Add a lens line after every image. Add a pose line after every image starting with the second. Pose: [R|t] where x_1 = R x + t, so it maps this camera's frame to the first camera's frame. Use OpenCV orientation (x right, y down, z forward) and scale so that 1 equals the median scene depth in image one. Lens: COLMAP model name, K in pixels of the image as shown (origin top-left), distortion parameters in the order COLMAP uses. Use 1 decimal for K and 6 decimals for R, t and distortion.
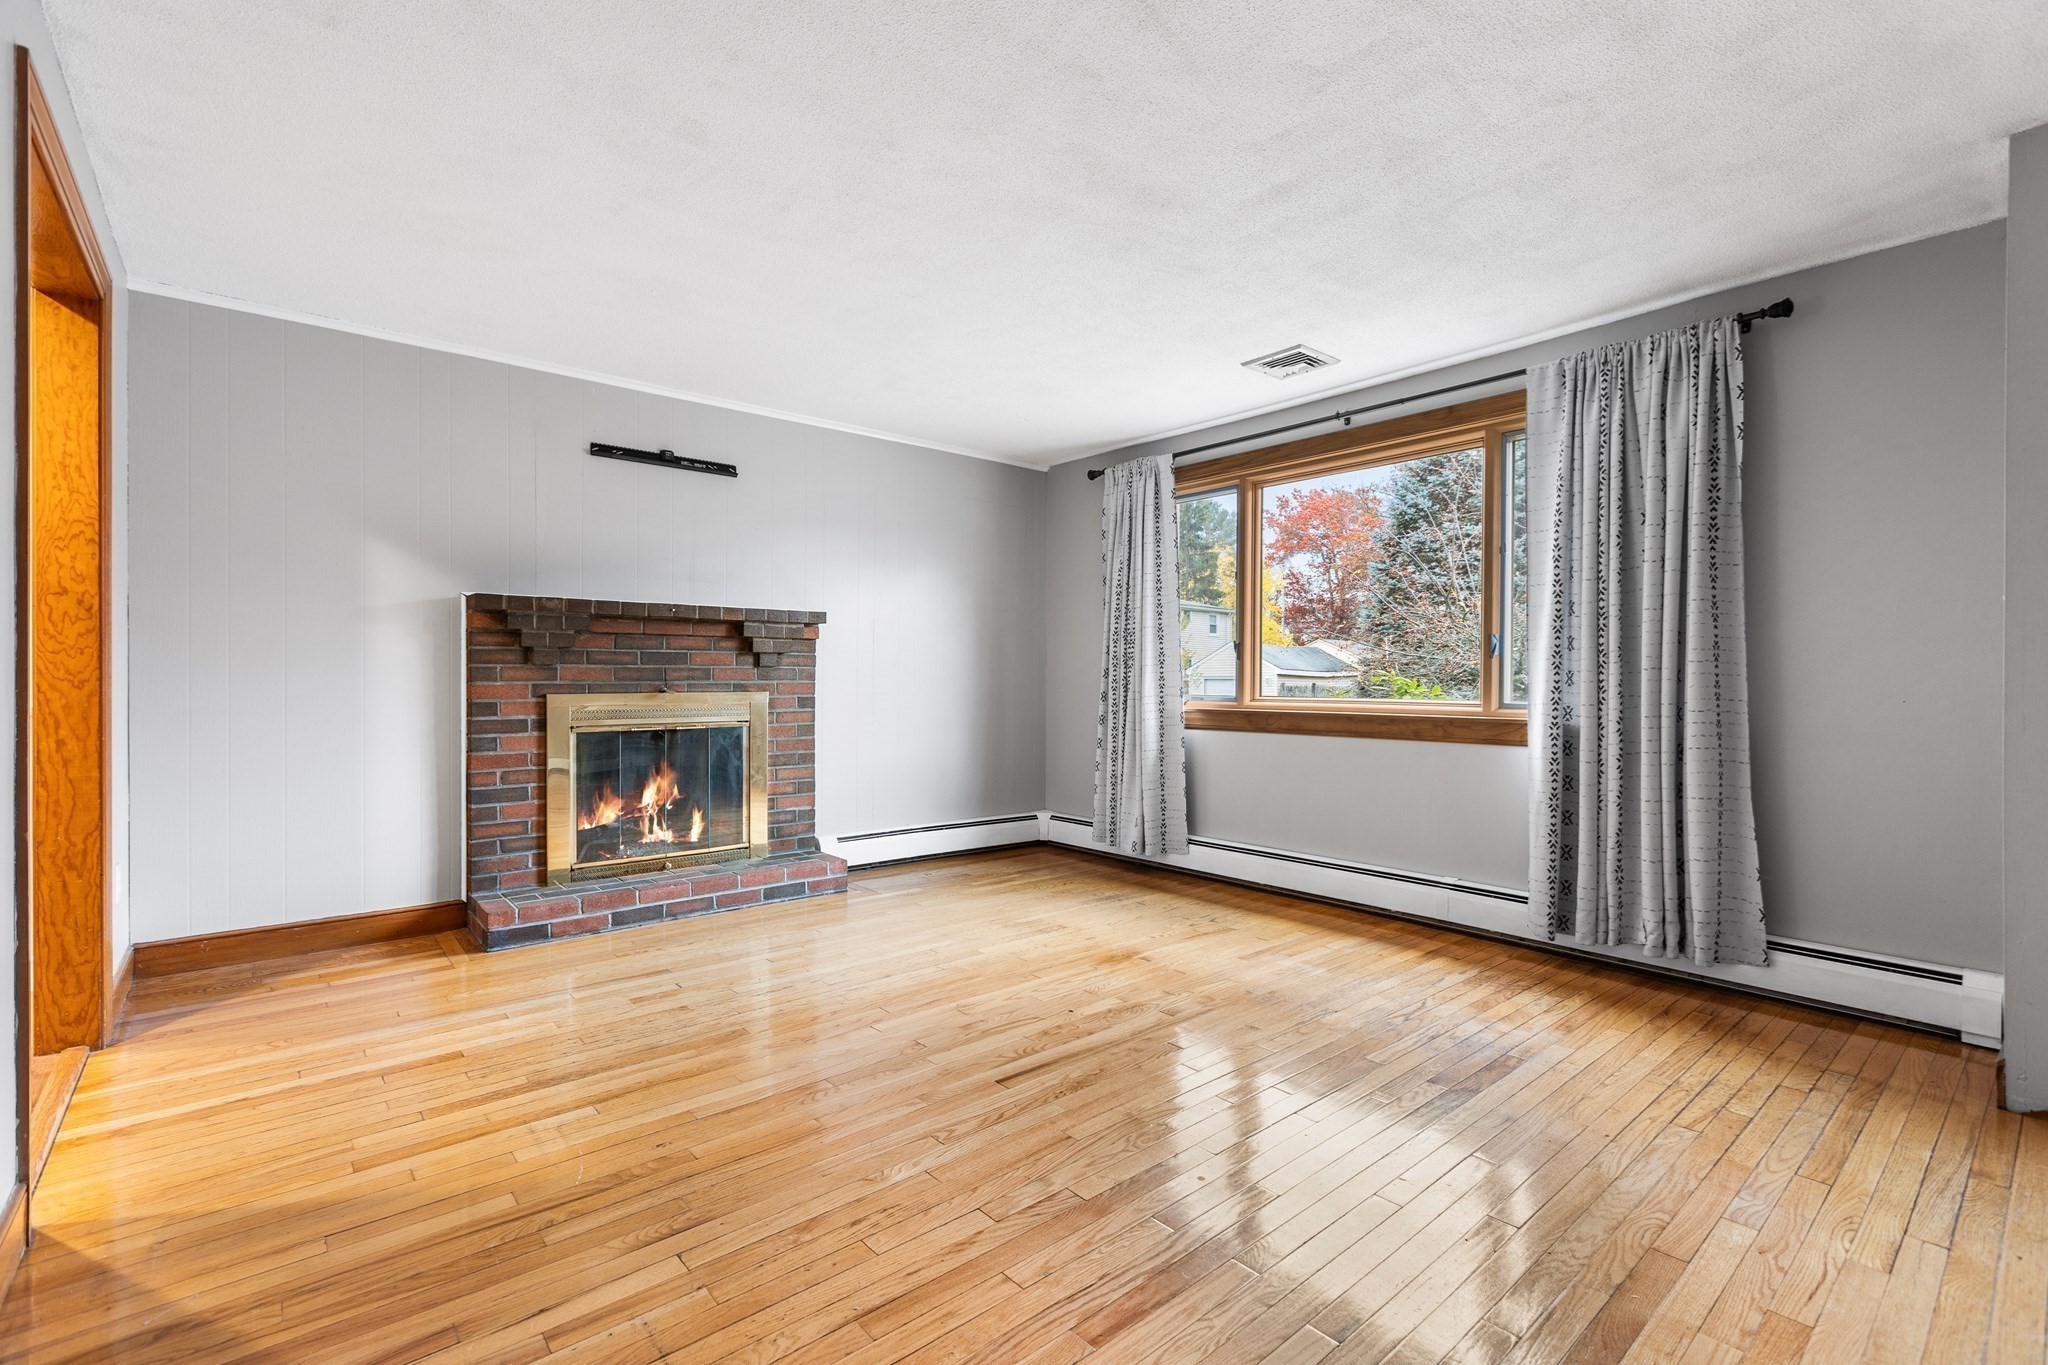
lens RADIAL K [[919.5, 0, 1024.0], [0, 919.5, 682.5], [0, 0, 1]] dist [-0.001497, -0.000457]
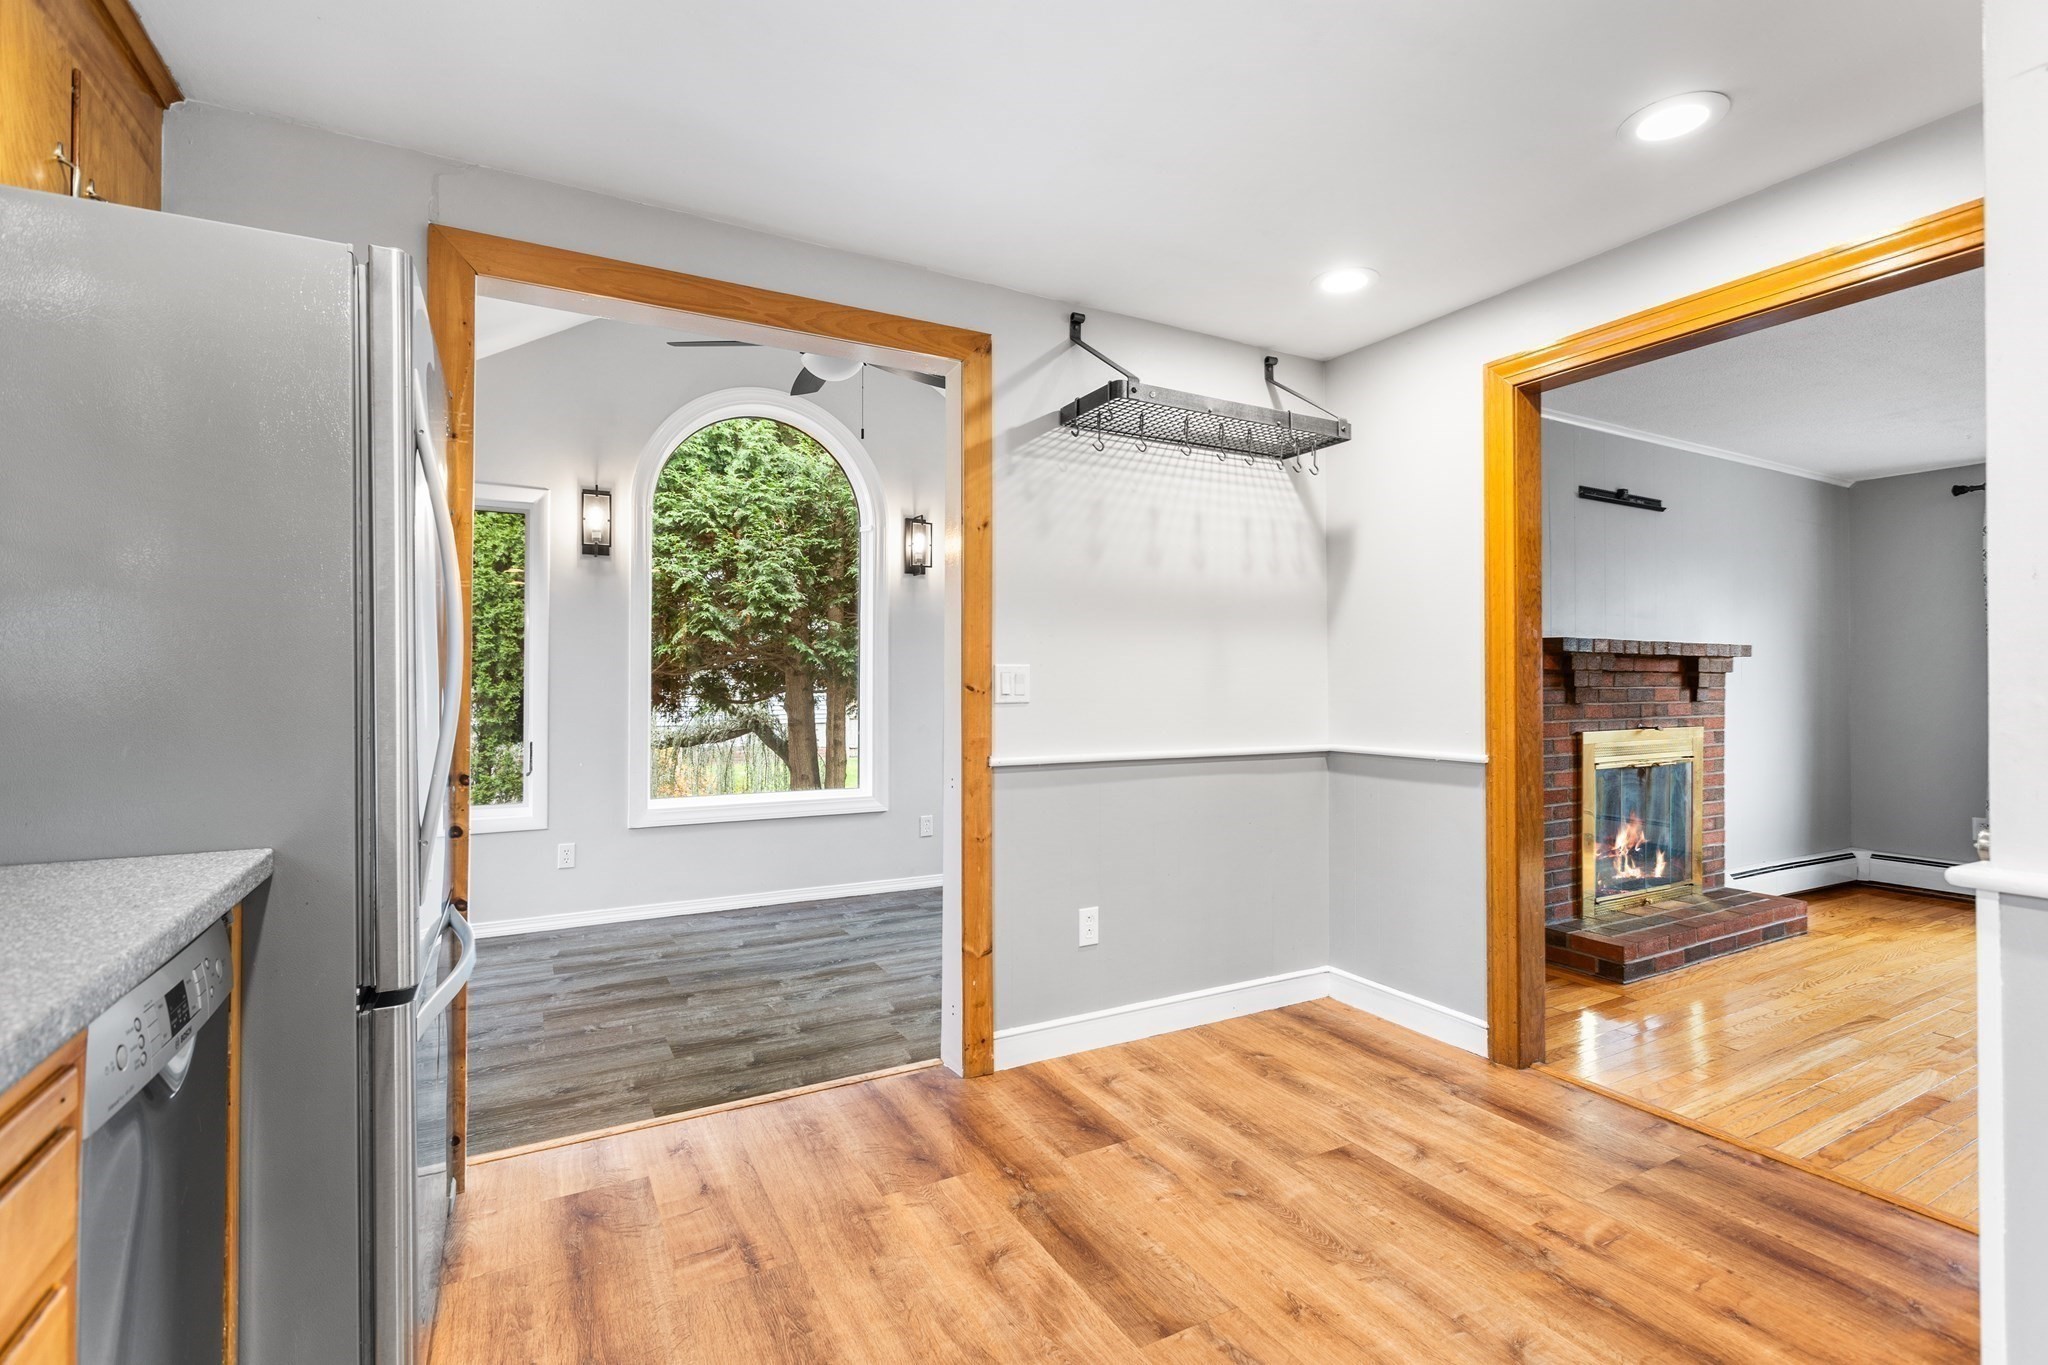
lens RADIAL K [[929.6, 0, 1024.7], [0, 929.6, 673.9], [0, 0, 1]] dist [0.000696, -0.000290]
pose [[0.979679, -0.005670, -0.200493, -0.922284], [0.002086, 0.999834, -0.018084, -0.034744], [0.200562, 0.017299, 0.979528, -0.149804]]
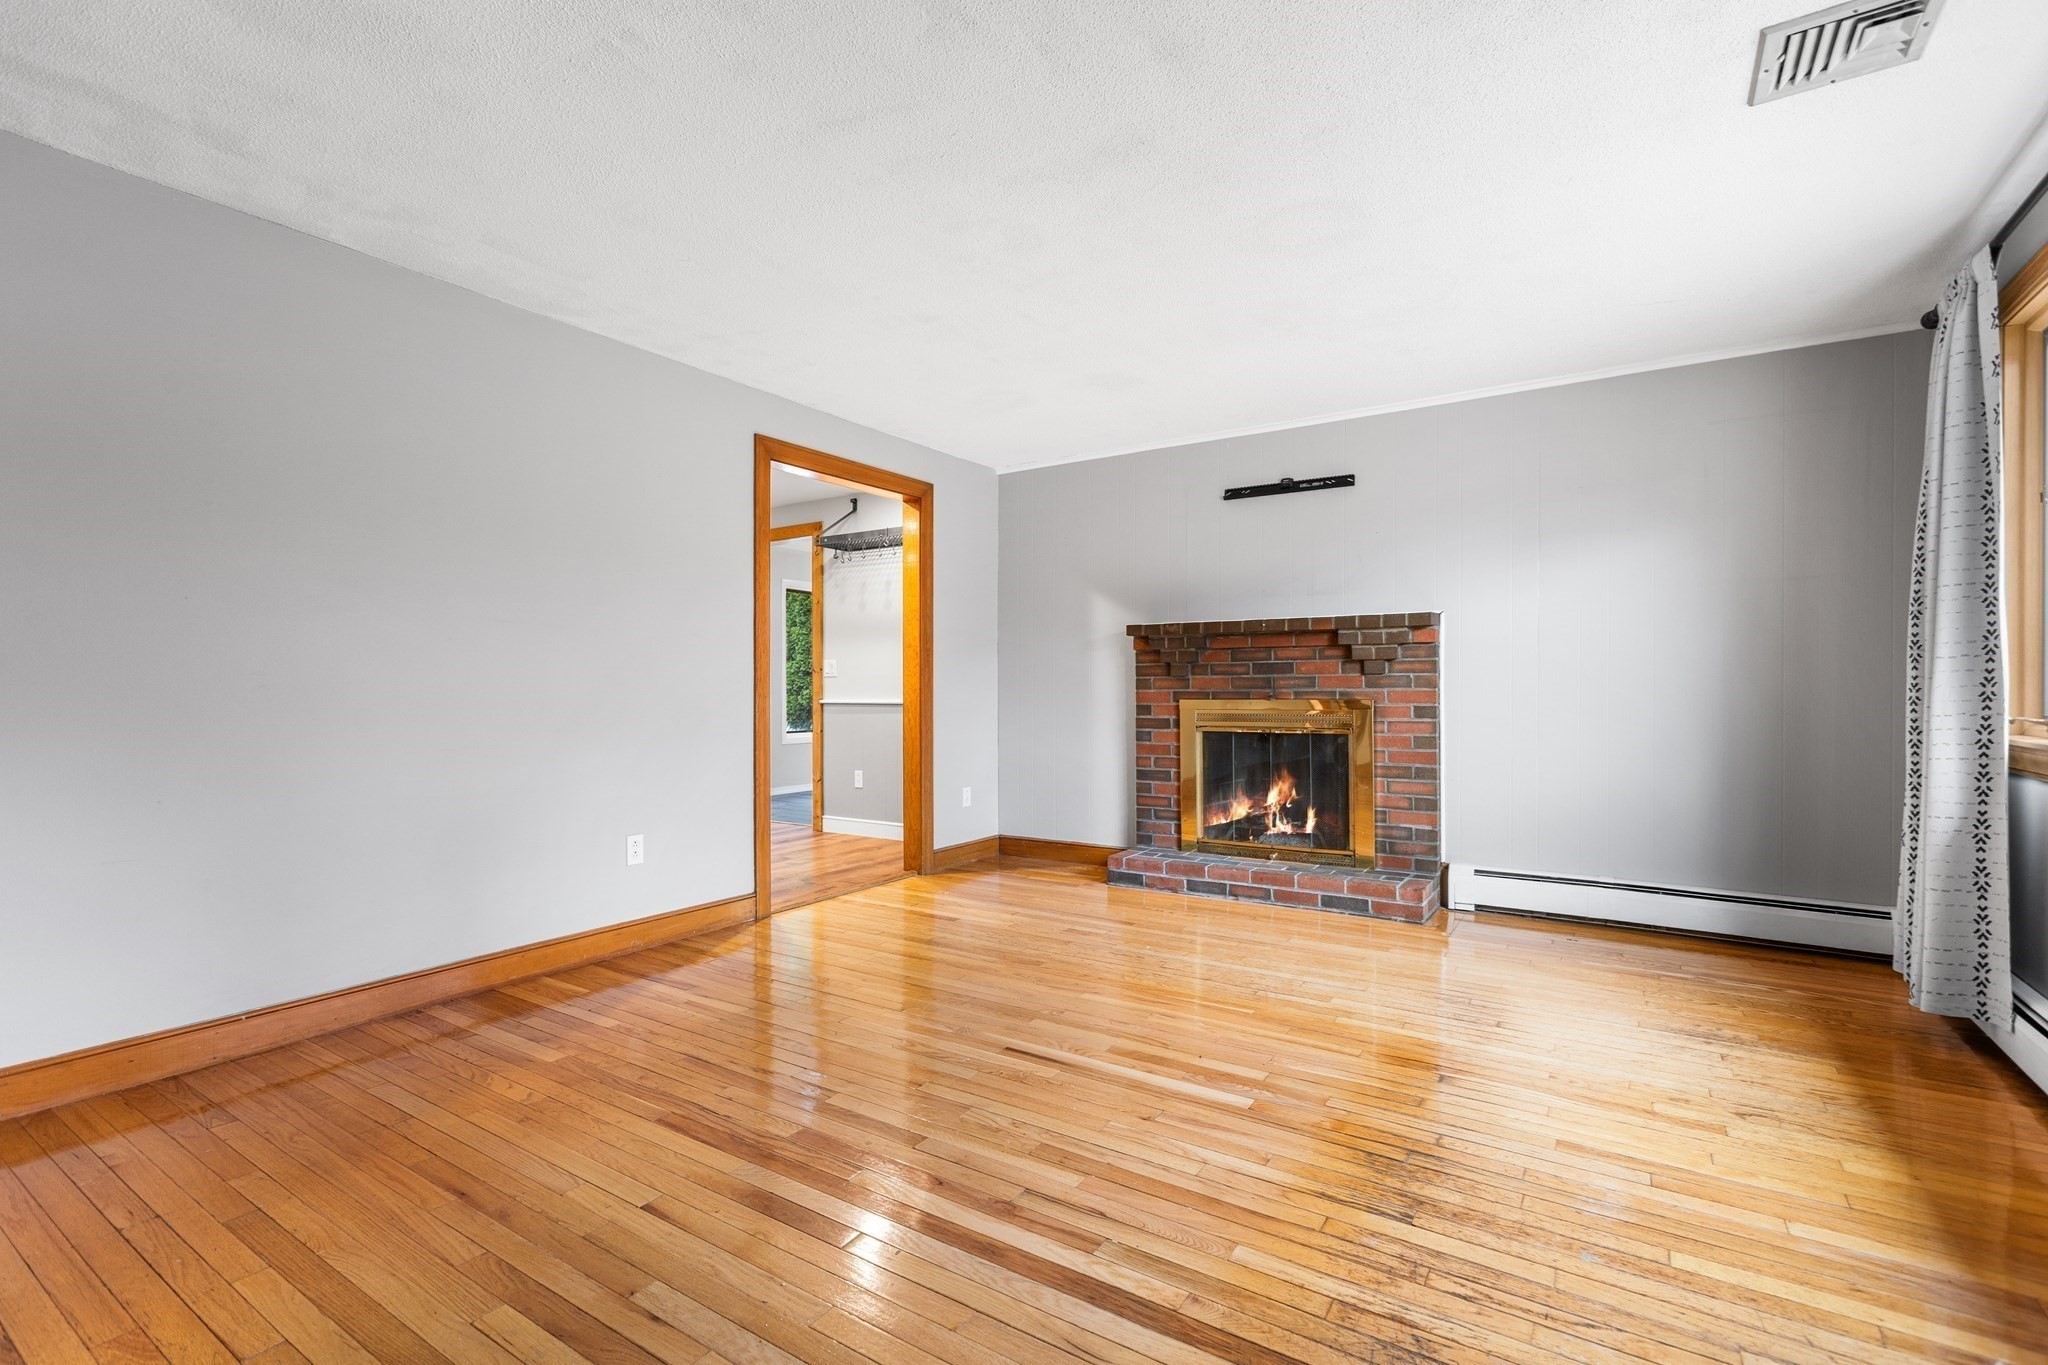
lens RADIAL K [[920.8, 0, 1015.6], [0, 920.8, 687.1], [0, 0, 1]] dist [0.000748, 0.000291]
pose [[0.274301, -0.004825, -0.961632, 0.641275], [-0.000734, 0.999986, -0.005226, 0.002461], [0.961644, 0.002140, 0.274294, 0.431345]]
